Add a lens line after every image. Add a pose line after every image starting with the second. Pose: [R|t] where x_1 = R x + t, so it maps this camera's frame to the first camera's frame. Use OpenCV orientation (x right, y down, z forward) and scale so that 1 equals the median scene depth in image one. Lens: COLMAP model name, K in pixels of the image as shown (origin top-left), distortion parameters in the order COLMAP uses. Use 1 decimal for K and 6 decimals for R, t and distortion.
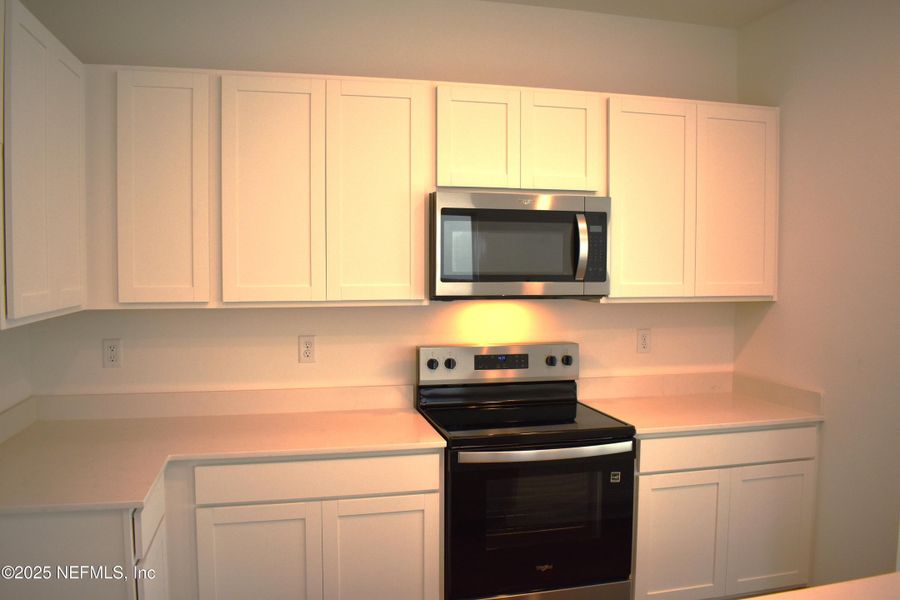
lens RADIAL K [[691.5, 0, 450.0], [0, 691.5, 300.0], [0, 0, 1]] dist [-0.084580, 0.000687]
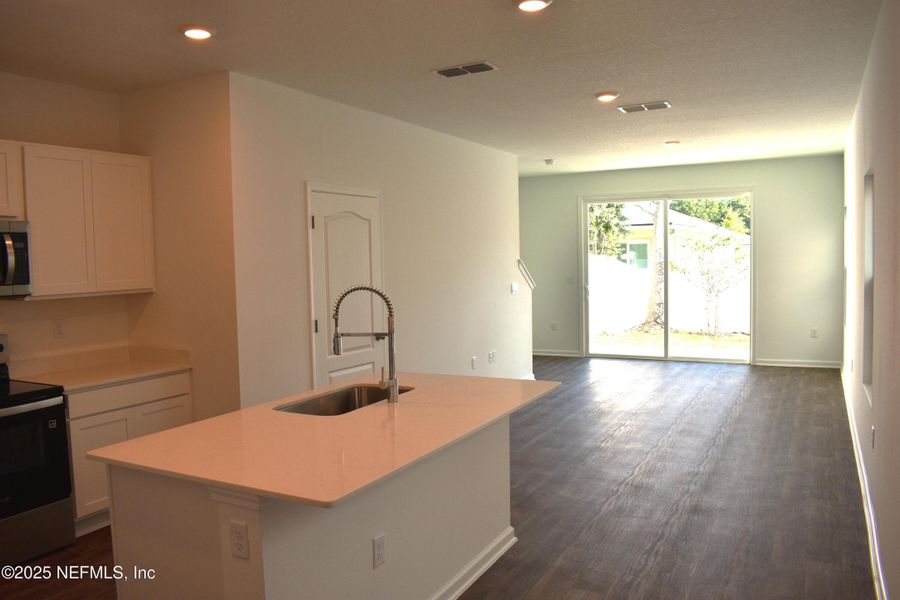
lens RADIAL K [[691.5, 0, 450.0], [0, 691.5, 300.0], [0, 0, 1]] dist [-0.084580, 0.000687]
pose [[0.660069, -0.063426, 0.748523, -0.210215], [0.064638, 0.997529, 0.027526, 0.021244], [-0.748419, 0.030214, 0.662537, -0.475136]]
